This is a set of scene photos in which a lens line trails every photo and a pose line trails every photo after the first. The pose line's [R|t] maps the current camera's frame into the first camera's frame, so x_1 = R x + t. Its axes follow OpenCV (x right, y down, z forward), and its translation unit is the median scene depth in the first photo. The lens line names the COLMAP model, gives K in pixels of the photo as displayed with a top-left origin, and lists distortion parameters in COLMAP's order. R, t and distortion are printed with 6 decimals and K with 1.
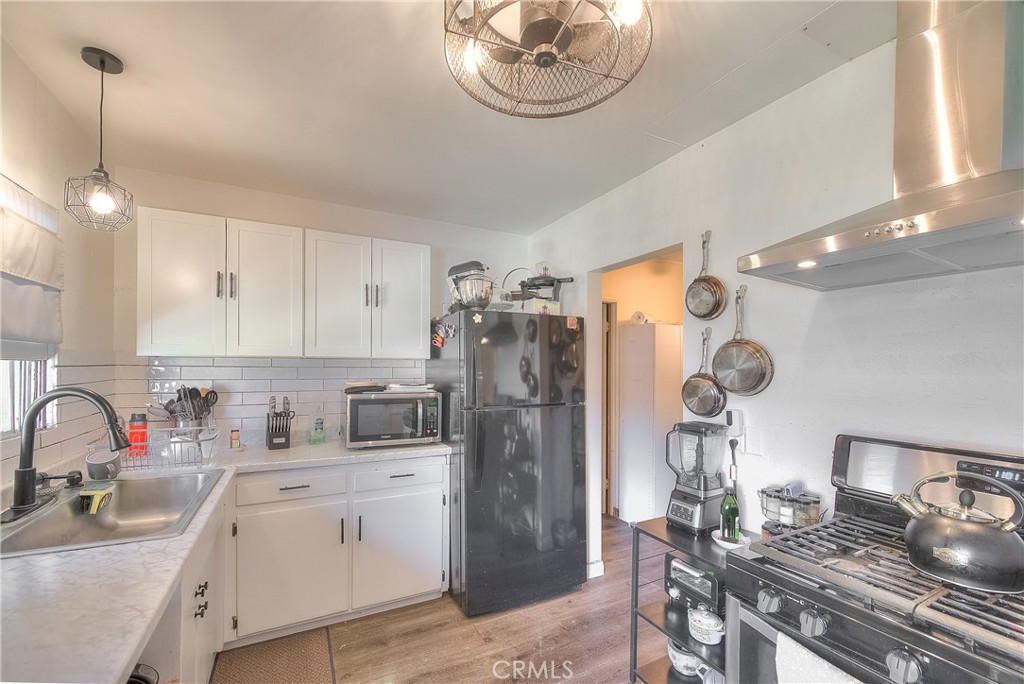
lens RADIAL K [[418.2, 0, 503.4], [0, 418.2, 367.2], [0, 0, 1]] dist [-0.000851, -0.000629]
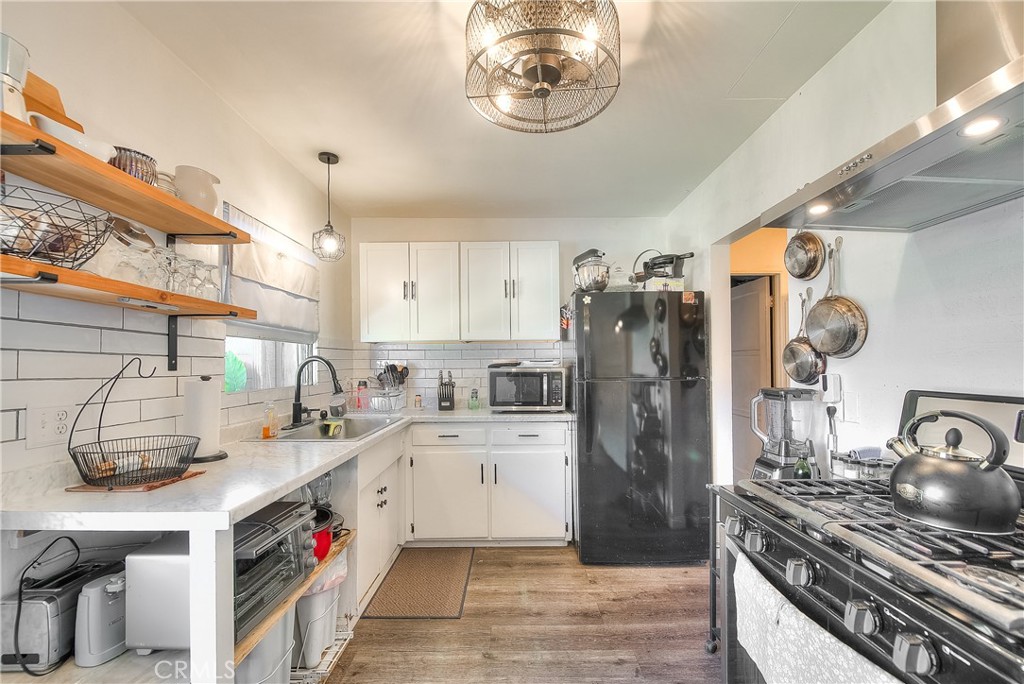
lens RADIAL K [[420.5, 0, 515.6], [0, 420.5, 363.3], [0, 0, 1]] dist [-0.001865, -0.000445]
pose [[0.897624, -0.014252, -0.440531, 0.260944], [0.013624, 0.999897, -0.004589, 0.056550], [0.440551, -0.001883, 0.897725, -0.103590]]
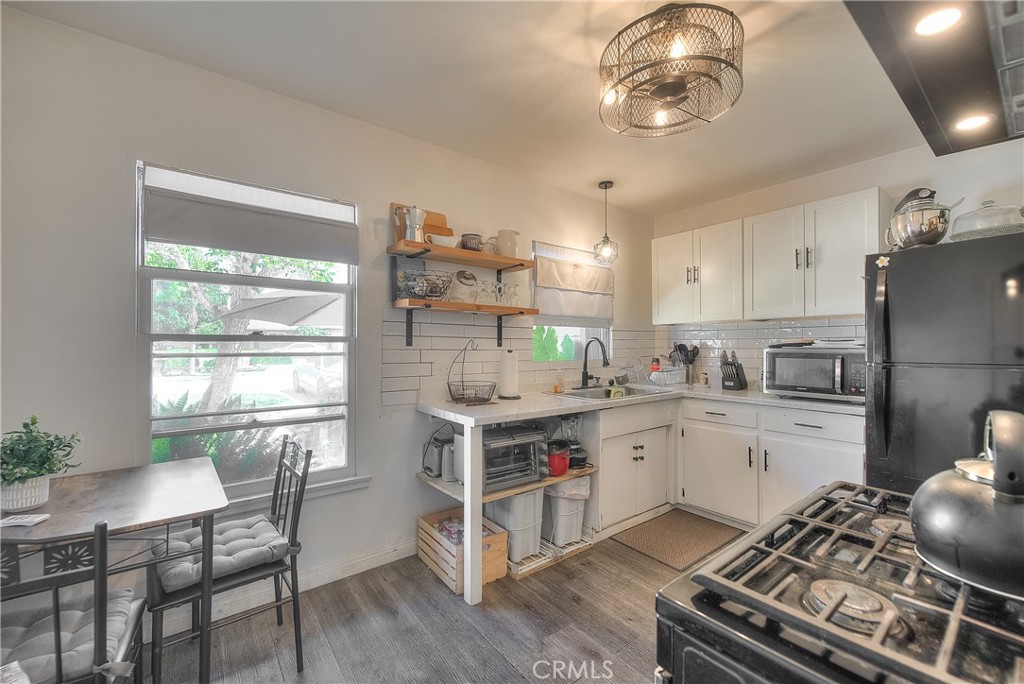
lens RADIAL K [[410.5, 0, 510.7], [0, 410.5, 351.6], [0, 0, 1]] dist [0.000650, -0.000326]
pose [[0.196059, 0.007199, -0.980566, 0.626953], [0.002803, 0.999965, 0.007902, 0.062361], [0.980588, -0.004298, 0.196032, 0.062566]]
